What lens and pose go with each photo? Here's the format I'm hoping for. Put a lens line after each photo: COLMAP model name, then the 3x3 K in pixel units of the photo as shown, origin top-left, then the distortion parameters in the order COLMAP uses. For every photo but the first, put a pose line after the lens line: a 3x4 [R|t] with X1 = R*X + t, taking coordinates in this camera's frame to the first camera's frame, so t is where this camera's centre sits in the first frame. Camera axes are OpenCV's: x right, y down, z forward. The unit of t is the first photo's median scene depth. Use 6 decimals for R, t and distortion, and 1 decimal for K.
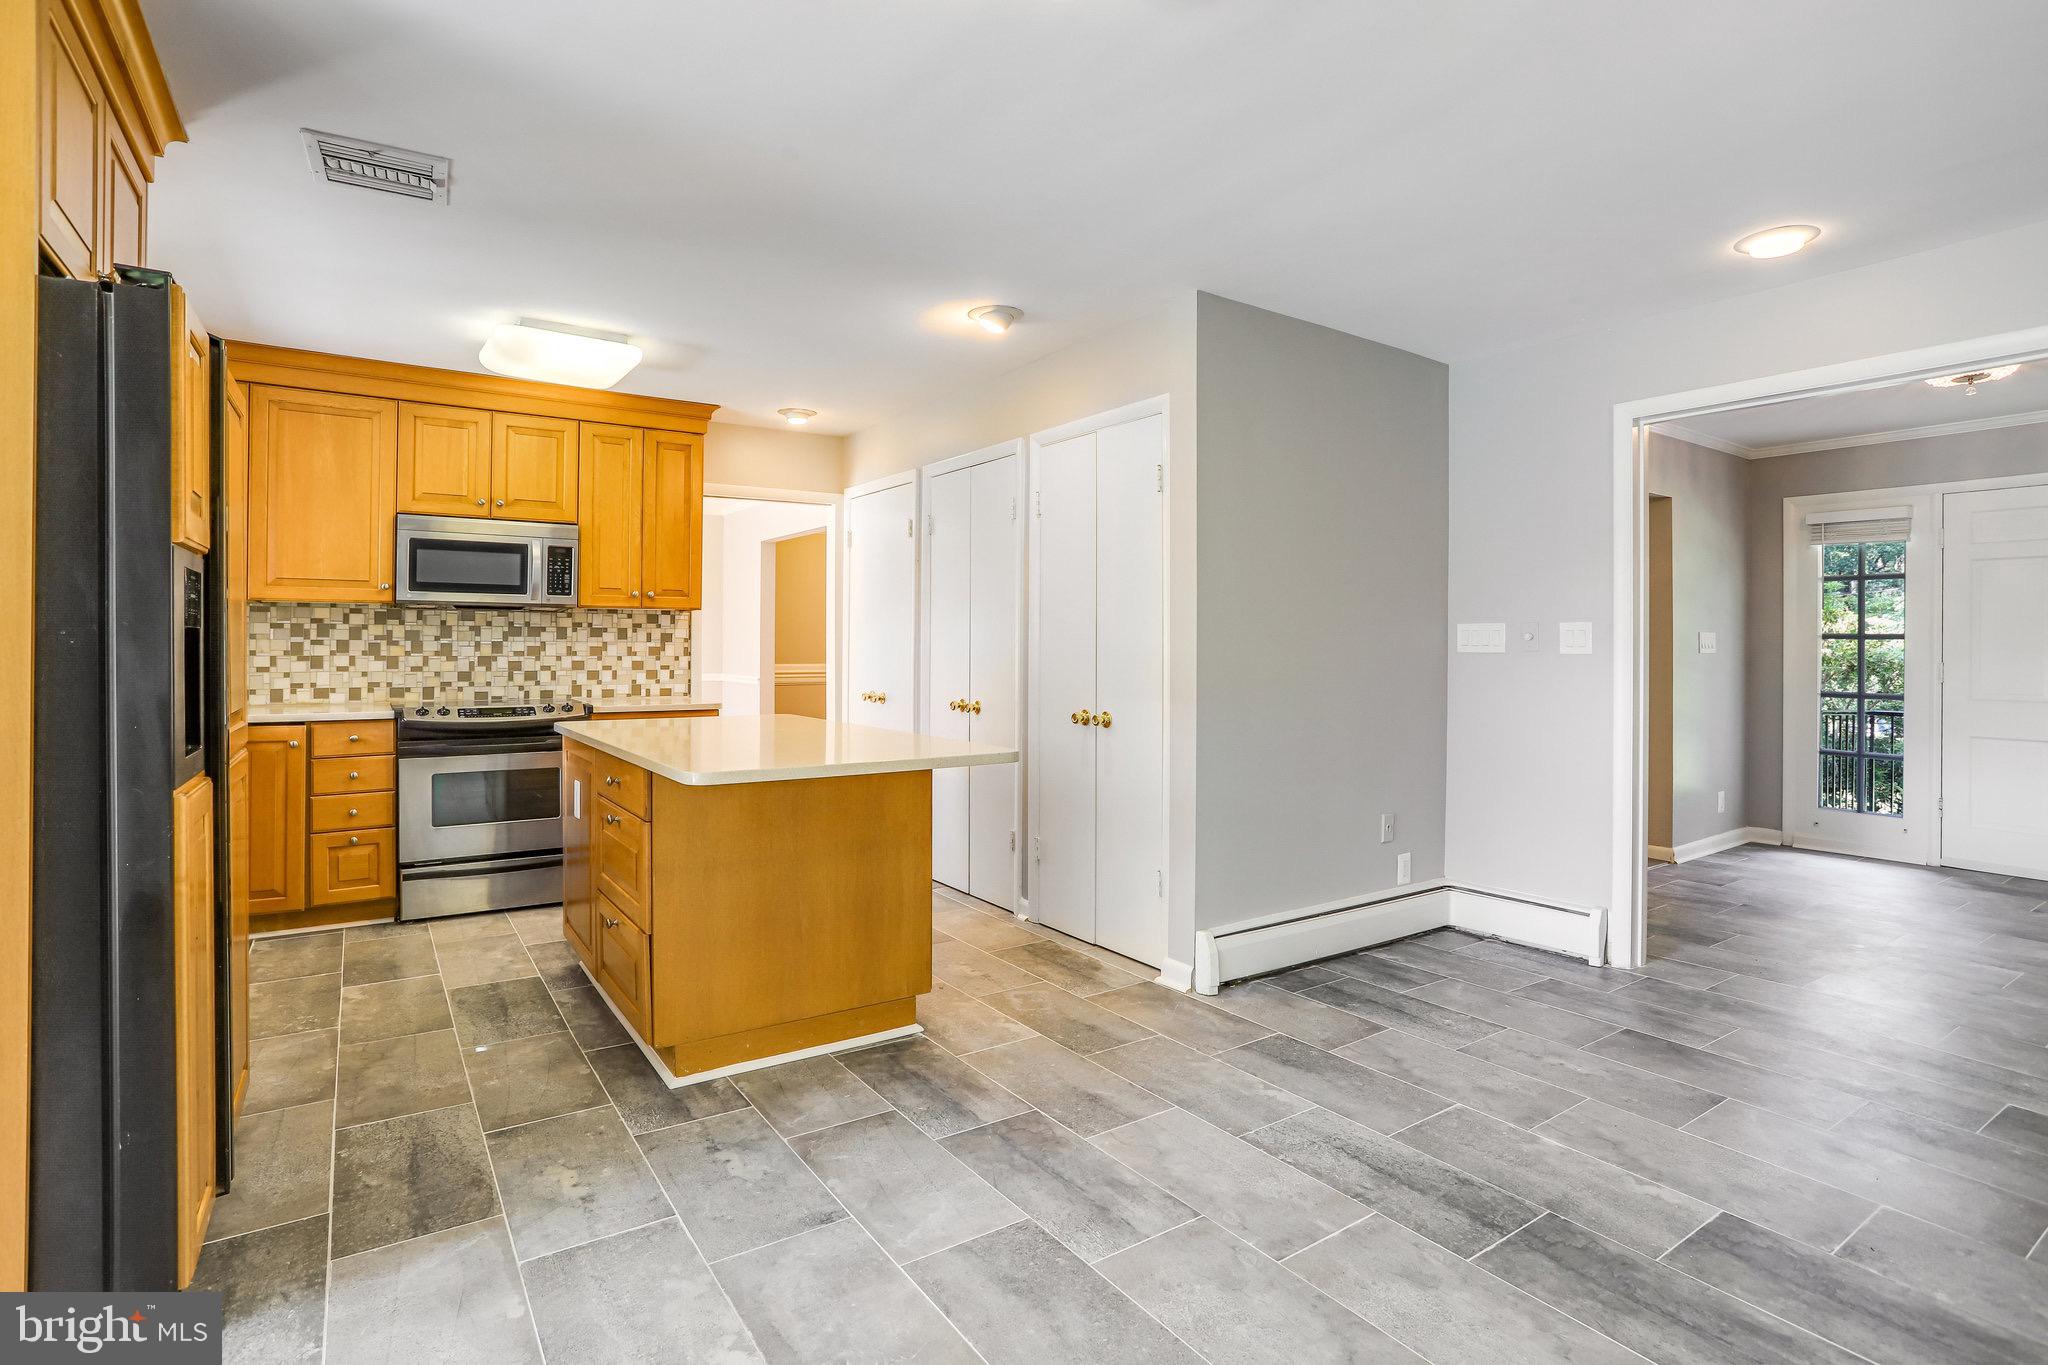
lens RADIAL K [[1005.2, 0, 1031.6], [0, 1005.2, 643.5], [0, 0, 1]] dist [-0.061425, 0.020825]
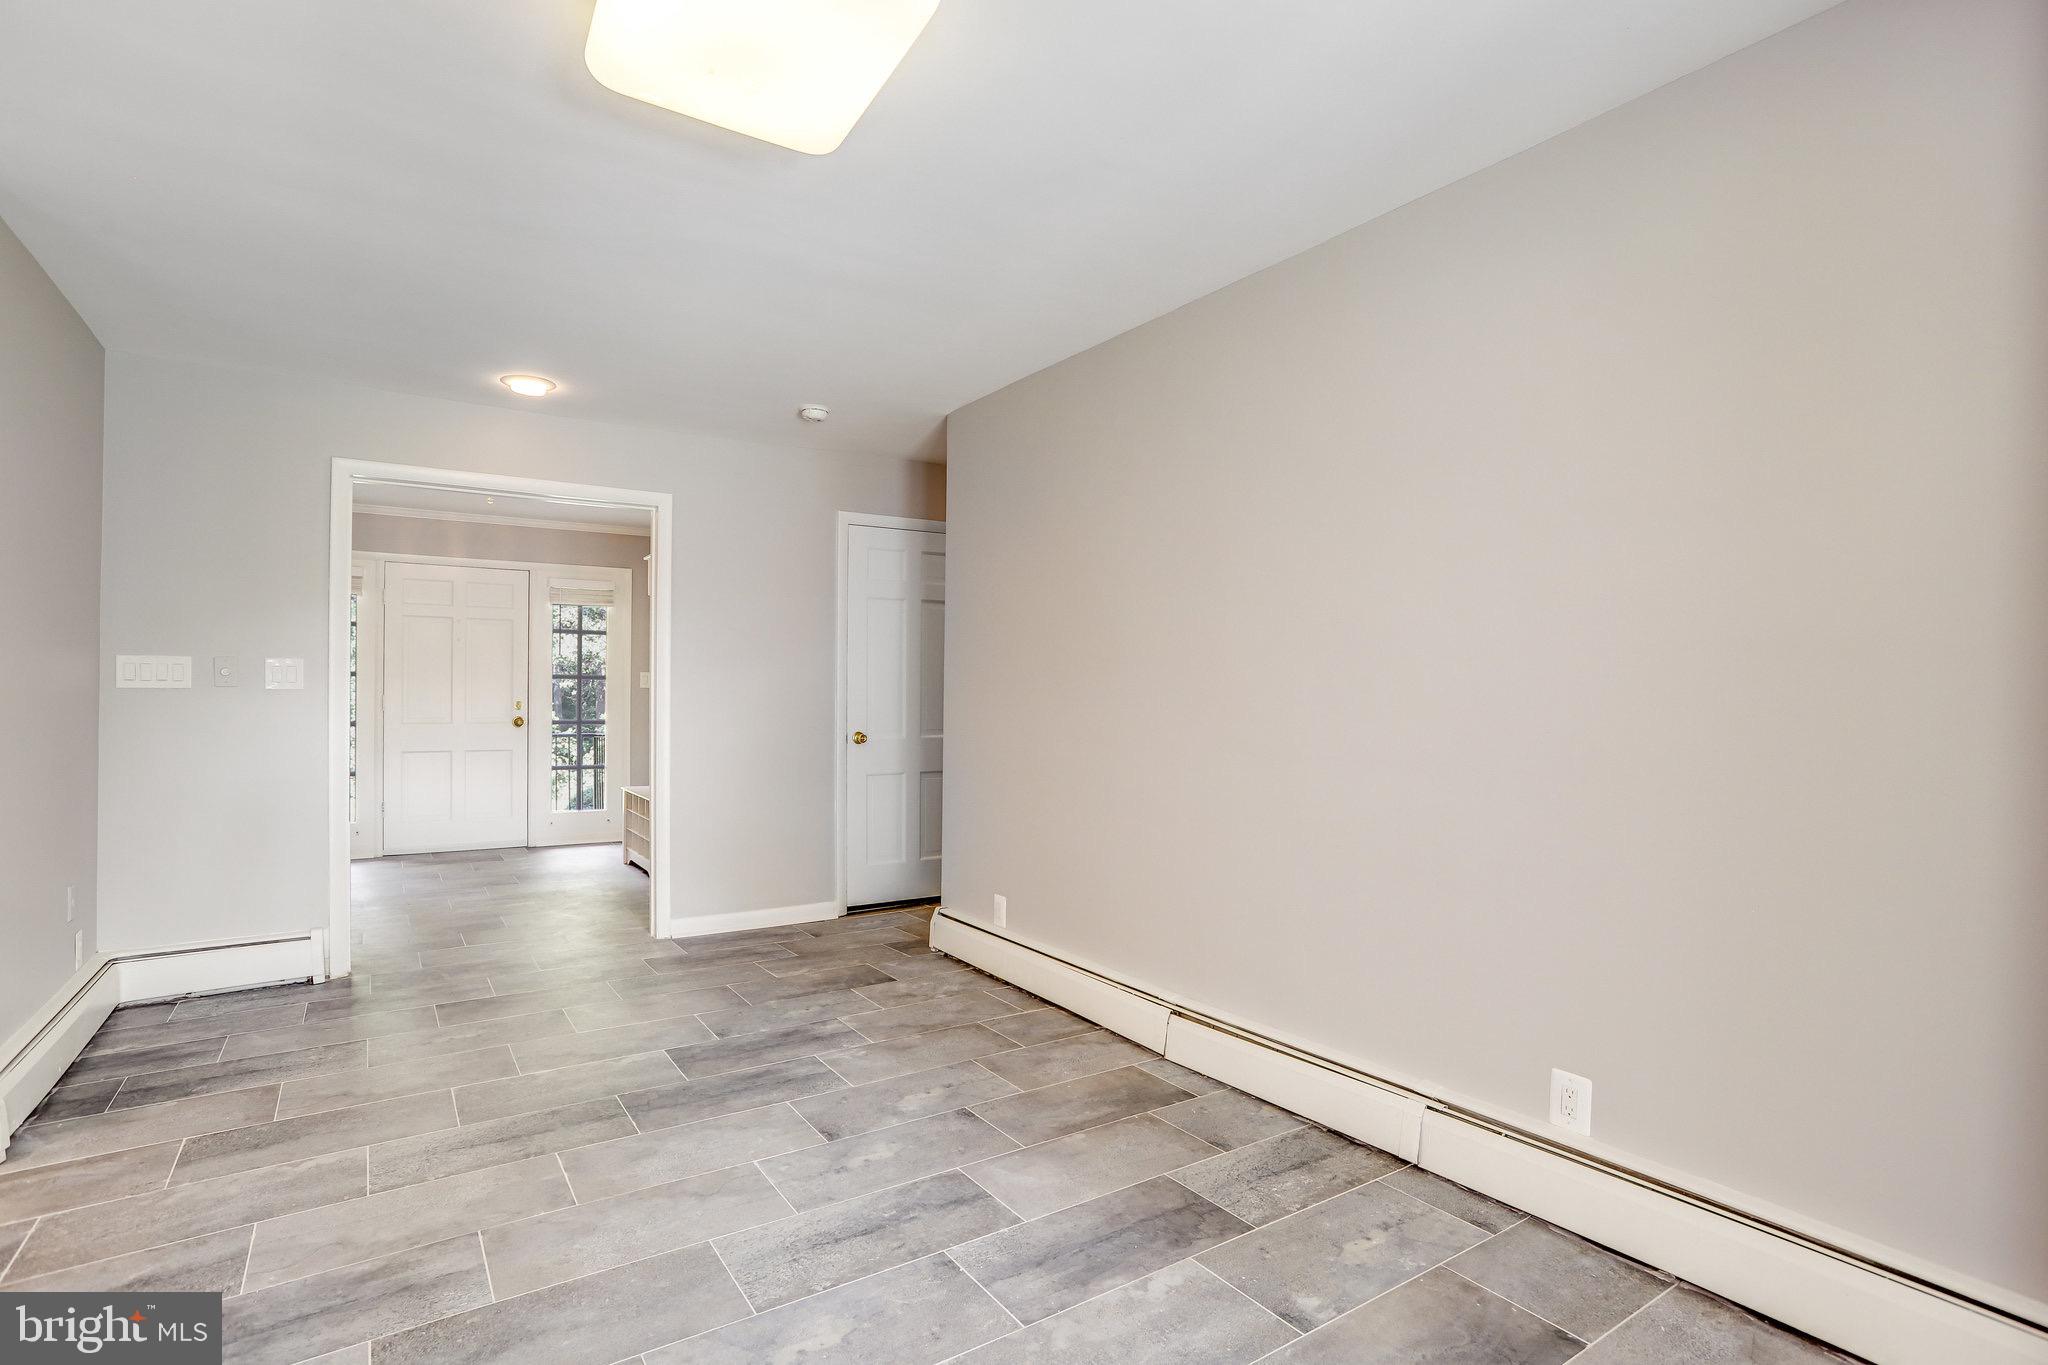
lens RADIAL K [[1005.2, 0, 1027.1], [0, 1005.2, 683.3], [0, 0, 1]] dist [-0.061425, 0.020825]
pose [[-0.007861, 0.000497, 0.999969, -0.644763], [-0.007338, 0.999973, -0.000555, -0.001103], [-0.999942, -0.007342, -0.007857, 0.325110]]
